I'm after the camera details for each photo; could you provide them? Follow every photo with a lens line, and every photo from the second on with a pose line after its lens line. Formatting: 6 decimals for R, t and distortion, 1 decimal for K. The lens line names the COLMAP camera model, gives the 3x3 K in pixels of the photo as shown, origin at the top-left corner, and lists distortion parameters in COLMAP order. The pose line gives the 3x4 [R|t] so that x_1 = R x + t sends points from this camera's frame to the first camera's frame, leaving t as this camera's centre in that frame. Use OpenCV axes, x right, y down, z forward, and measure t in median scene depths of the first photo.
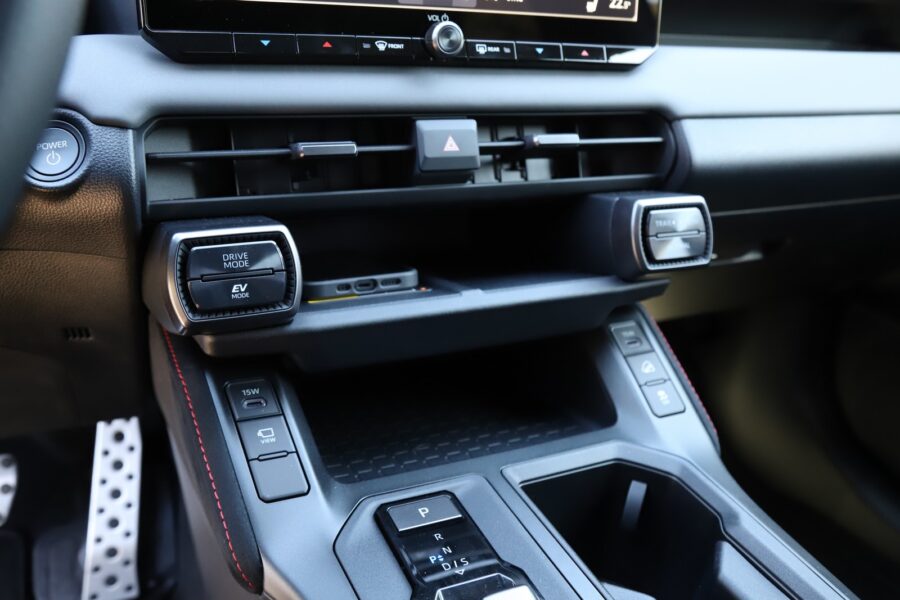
lens RADIAL K [[767.3, 0, 450.0], [0, 767.3, 300.0], [0, 0, 1]] dist [-0.052529, 0.006663]
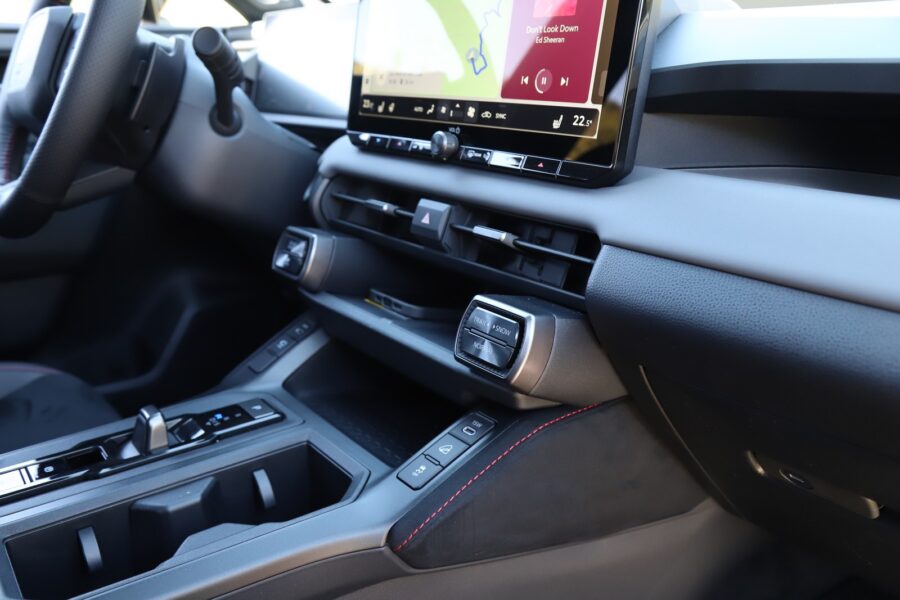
lens RADIAL K [[729.9, 0, 450.0], [0, 729.9, 300.0], [0, 0, 1]] dist [-0.052157, 0.014617]
pose [[0.244446, 0.227934, -0.942492, 1.271675], [-0.384129, 0.915222, 0.121711, -0.245224], [0.890332, 0.332287, 0.311279, 0.682914]]
